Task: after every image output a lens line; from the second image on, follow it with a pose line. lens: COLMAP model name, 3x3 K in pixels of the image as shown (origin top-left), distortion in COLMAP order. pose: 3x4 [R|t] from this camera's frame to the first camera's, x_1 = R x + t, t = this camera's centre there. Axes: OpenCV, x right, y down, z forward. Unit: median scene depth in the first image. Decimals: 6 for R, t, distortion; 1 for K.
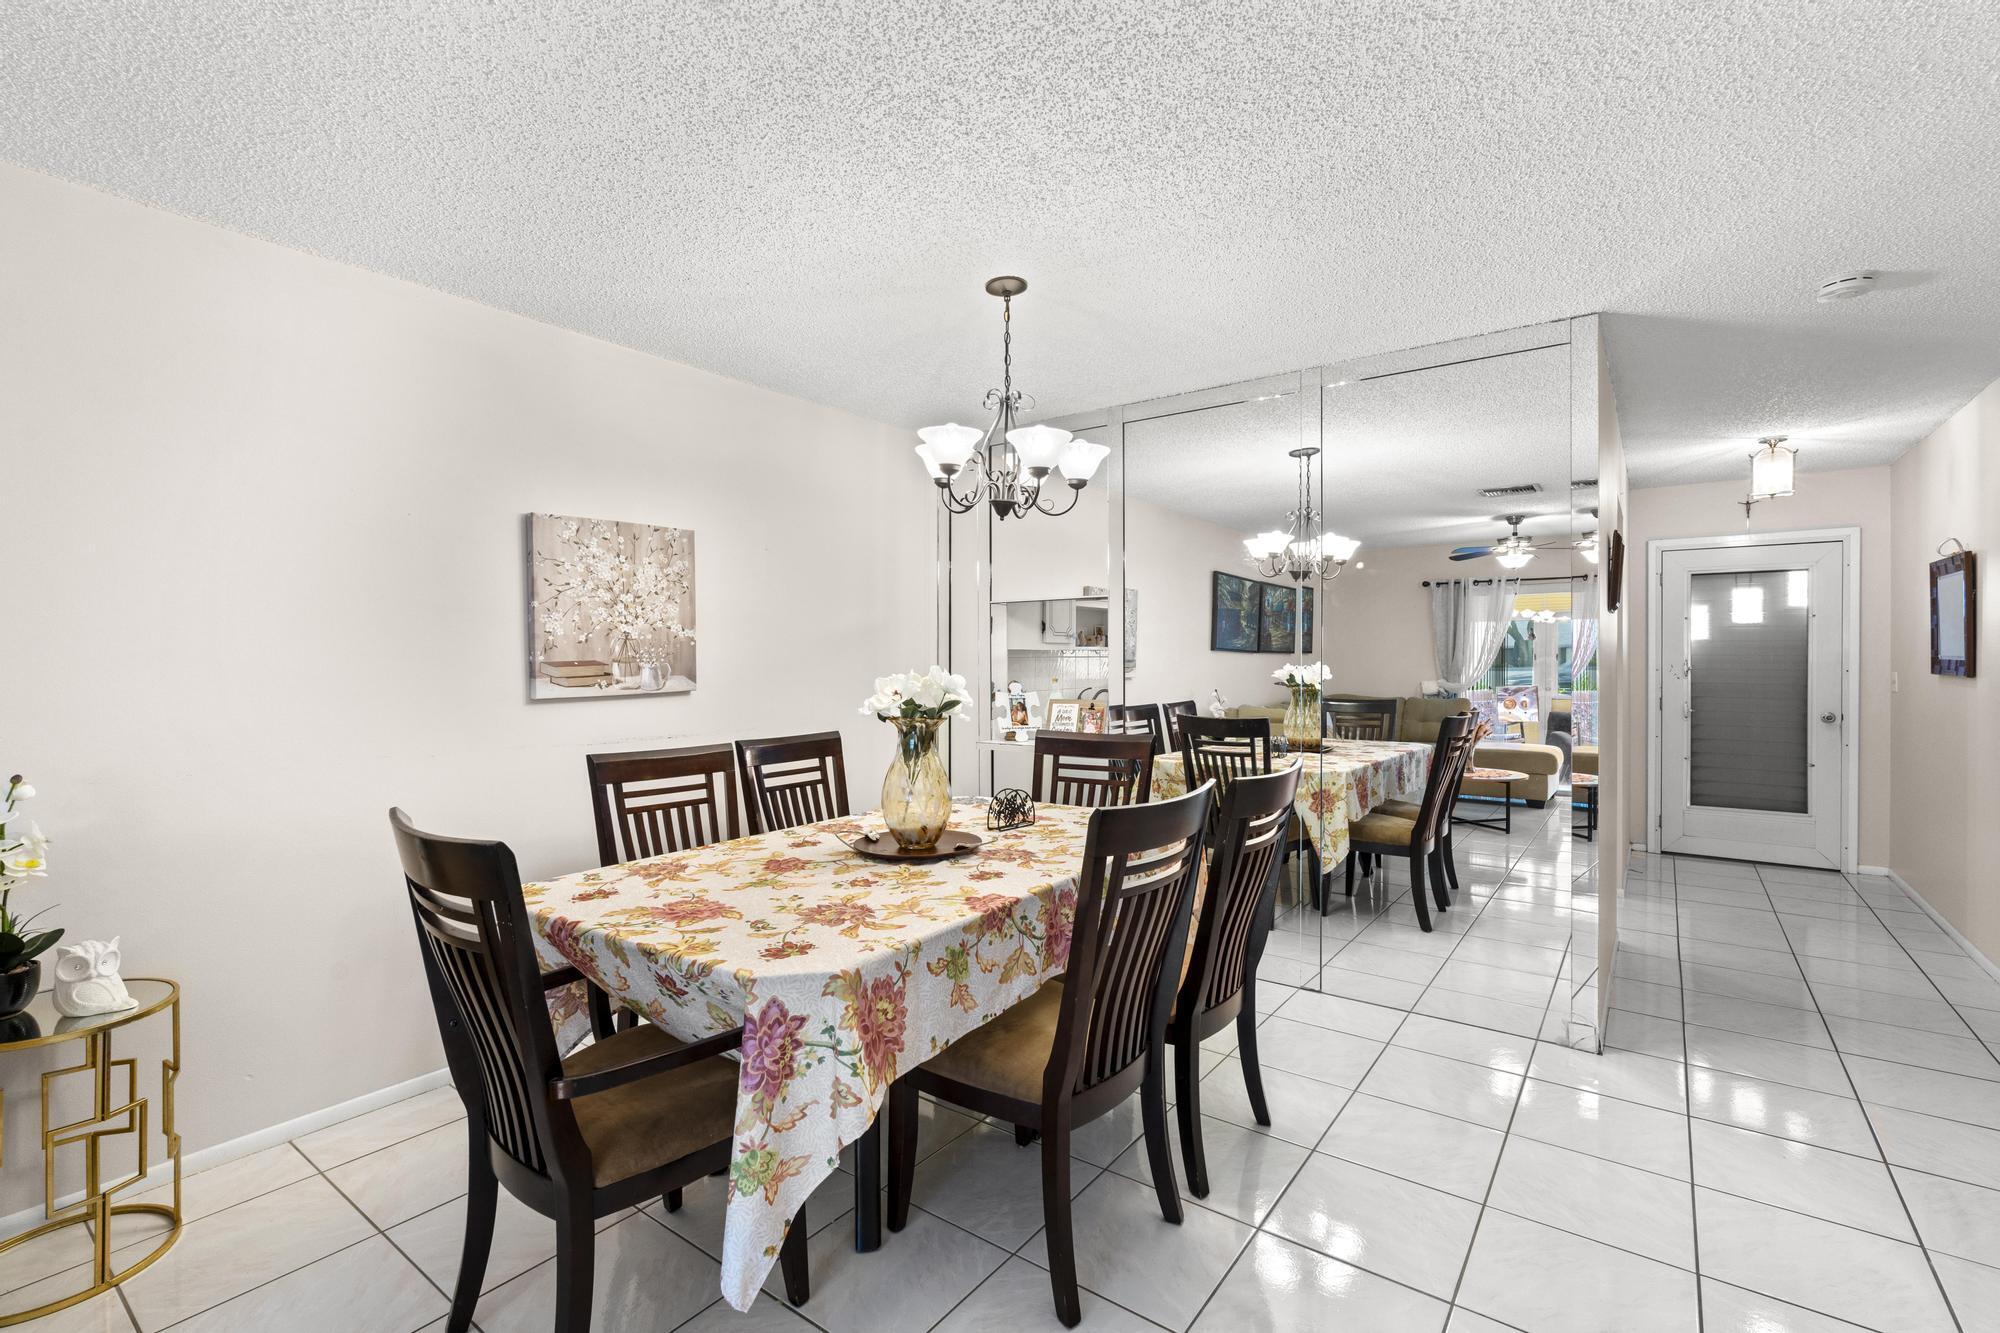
lens RADIAL K [[895.5, 0, 997.7], [0, 895.5, 664.1], [0, 0, 1]] dist [-0.002078, 0.000238]
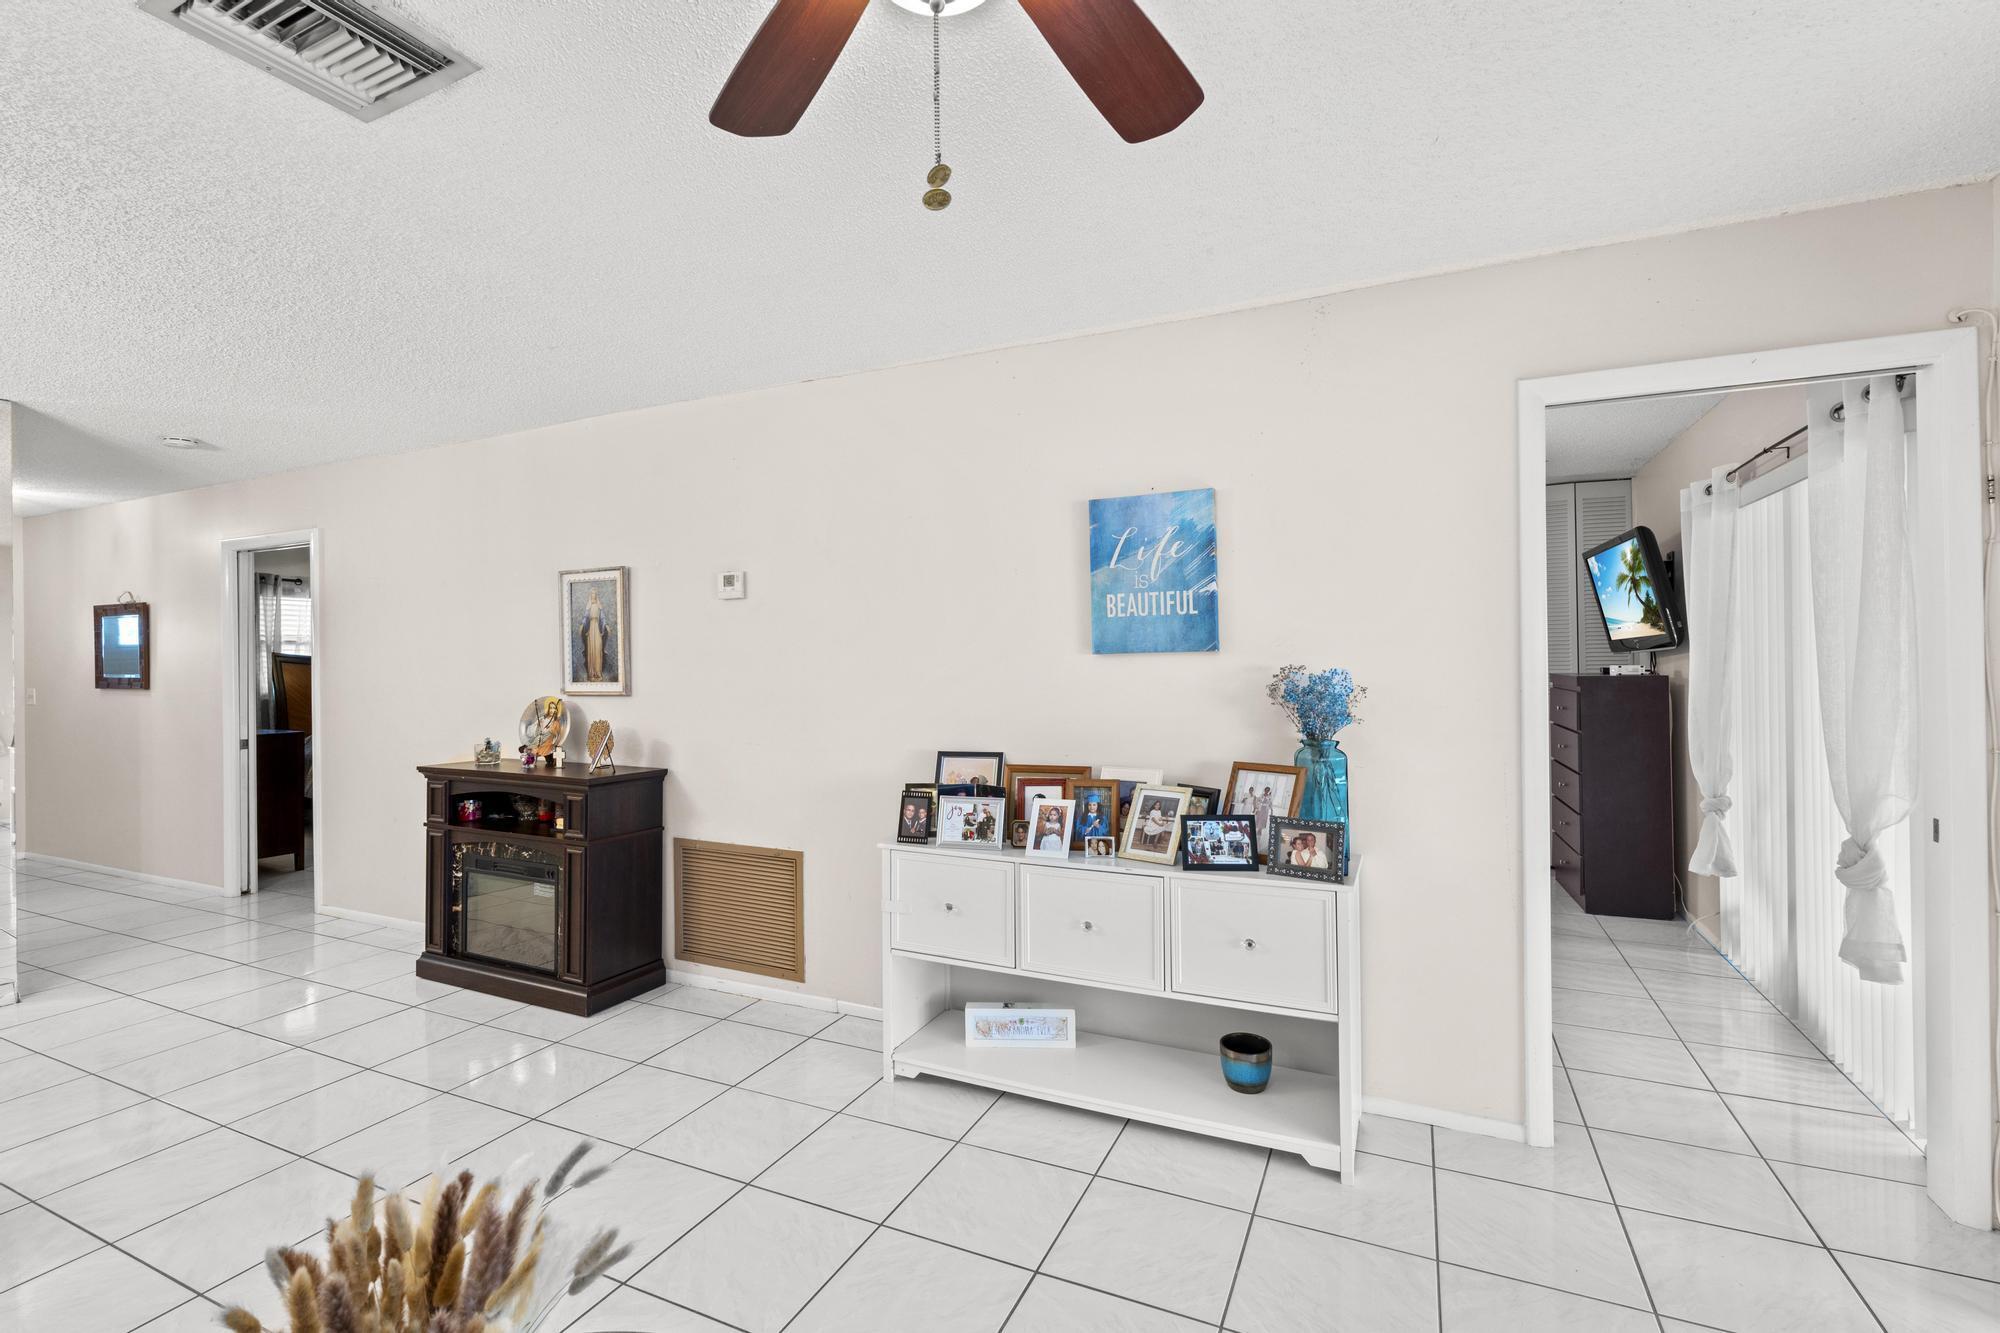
lens RADIAL K [[893.6, 0, 996.9], [0, 893.6, 656.8], [0, 0, 1]] dist [-0.004549, 0.000287]
pose [[-0.203480, 0.007480, 0.979051, -0.706189], [0.019595, 0.999802, -0.003566, -0.006037], [-0.978883, 0.018459, -0.203586, -0.066178]]
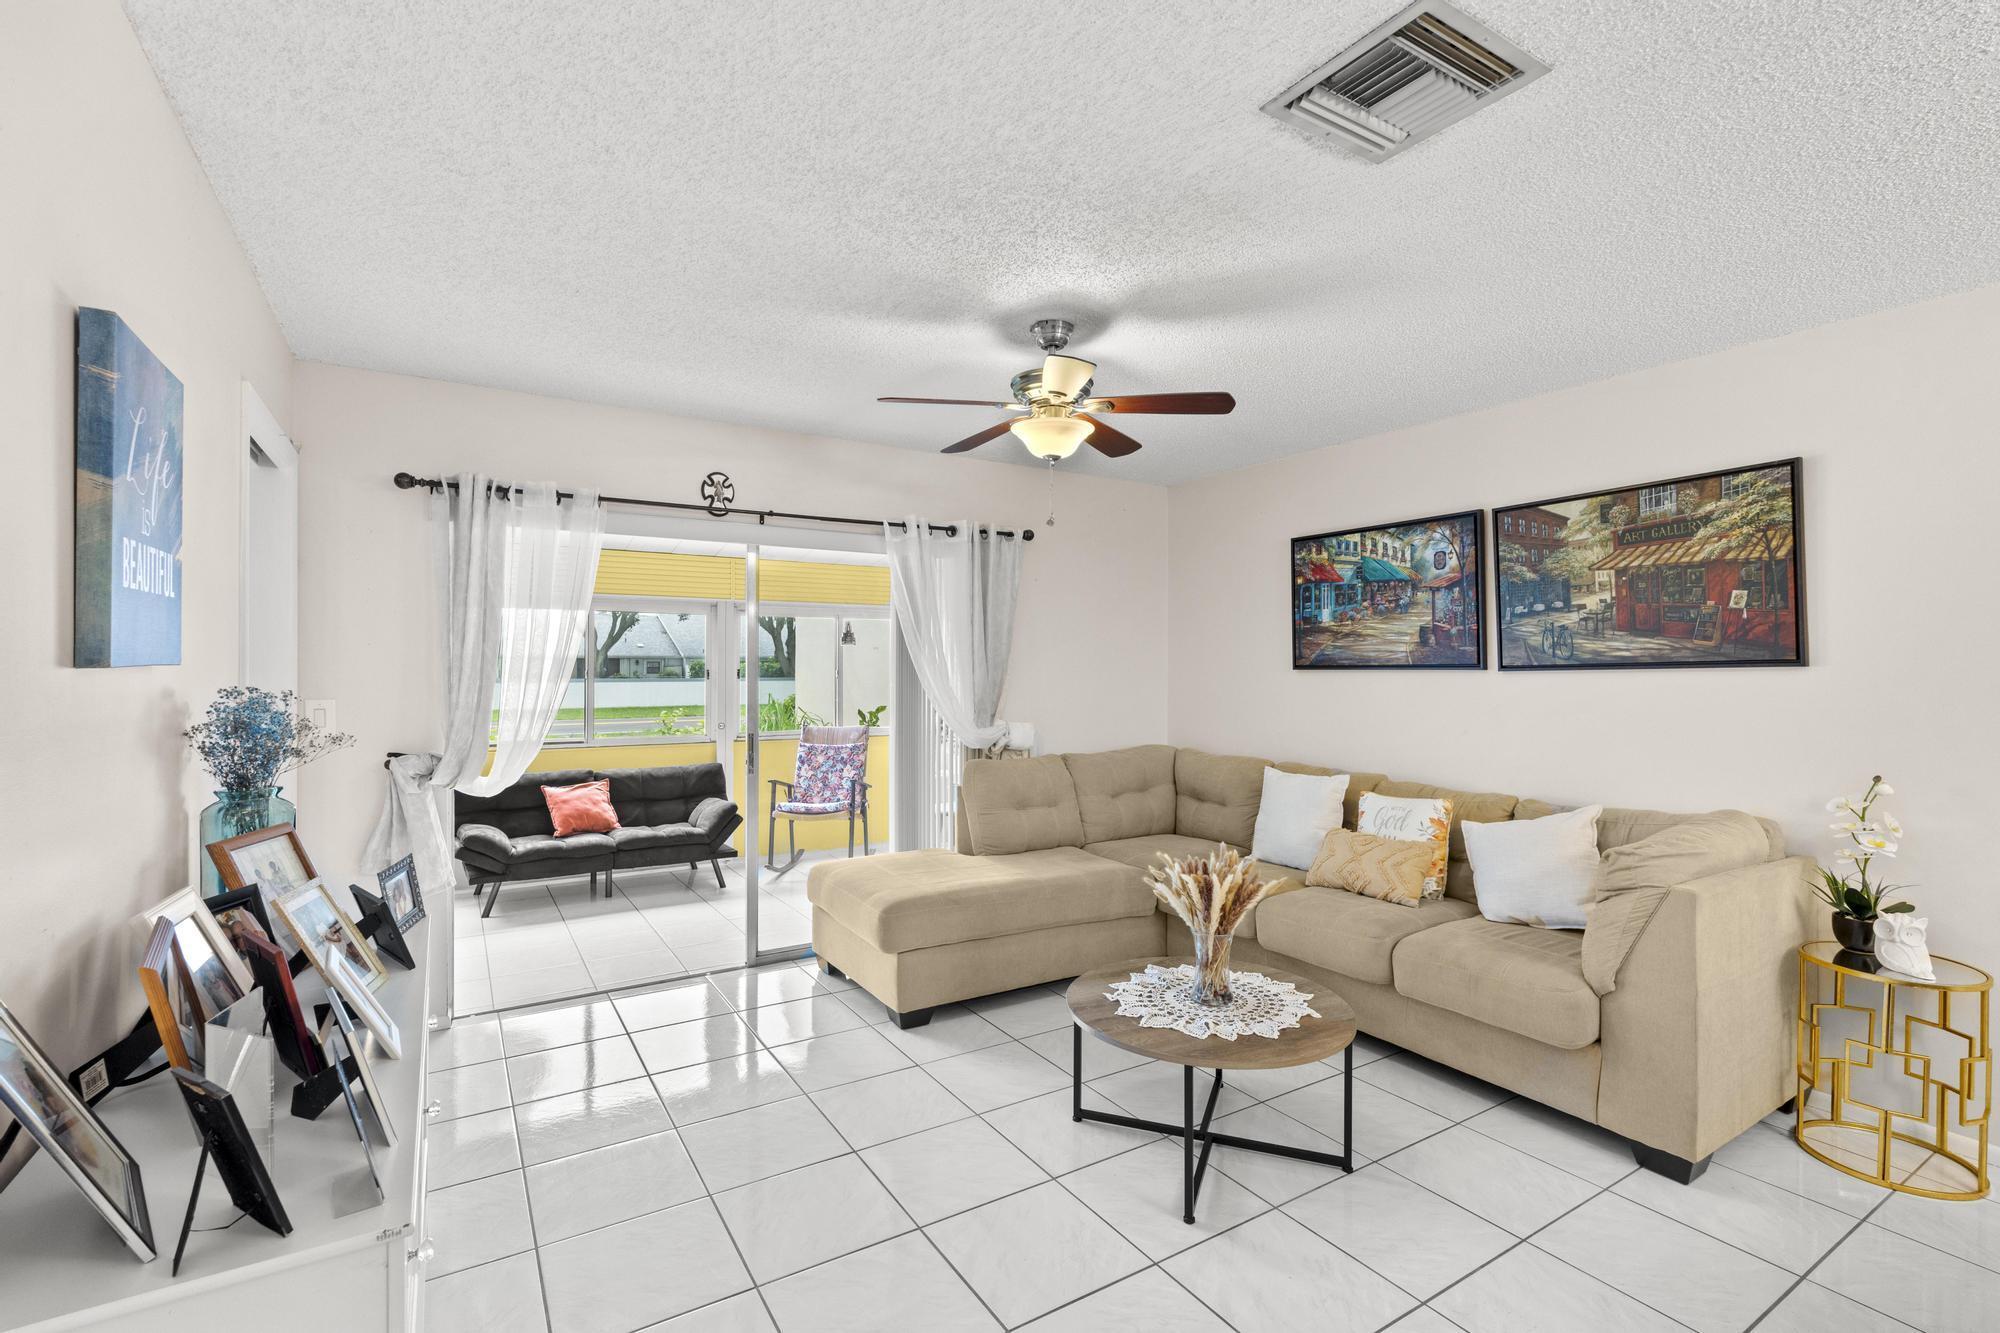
lens RADIAL K [[895.1, 0, 997.0], [0, 895.1, 671.4], [0, 0, 1]] dist [-0.004077, -0.000064]
pose [[-0.365985, 0.004637, -0.930609, 0.356985], [-0.011152, 0.999894, 0.009369, -0.016540], [0.930554, 0.013807, -0.365895, 0.155101]]
